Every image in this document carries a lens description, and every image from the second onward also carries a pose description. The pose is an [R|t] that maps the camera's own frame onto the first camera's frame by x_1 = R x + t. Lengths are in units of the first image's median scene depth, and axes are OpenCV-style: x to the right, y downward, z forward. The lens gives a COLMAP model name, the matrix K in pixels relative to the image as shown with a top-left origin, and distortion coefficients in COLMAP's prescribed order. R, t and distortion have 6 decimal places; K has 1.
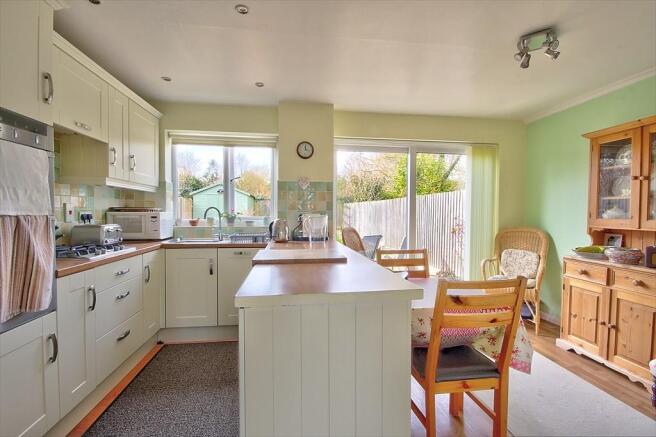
lens RADIAL K [[308.0, 0, 326.6], [0, 308.0, 220.7], [0, 0, 1]] dist [0.001313, -0.000290]
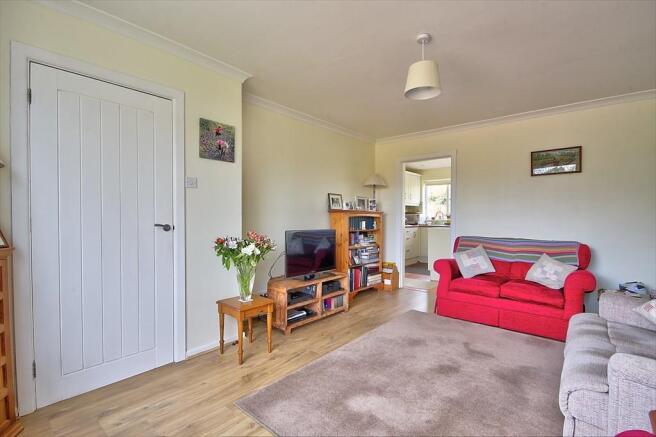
lens RADIAL K [[308.0, 0, 326.6], [0, 308.0, 220.7], [0, 0, 1]] dist [0.001313, -0.000290]
pose [[0.678899, 0.012248, -0.734130, 0.786392], [-0.018370, 0.999831, -0.000307, 0.042153], [0.734002, 0.013695, 0.679009, -1.268260]]
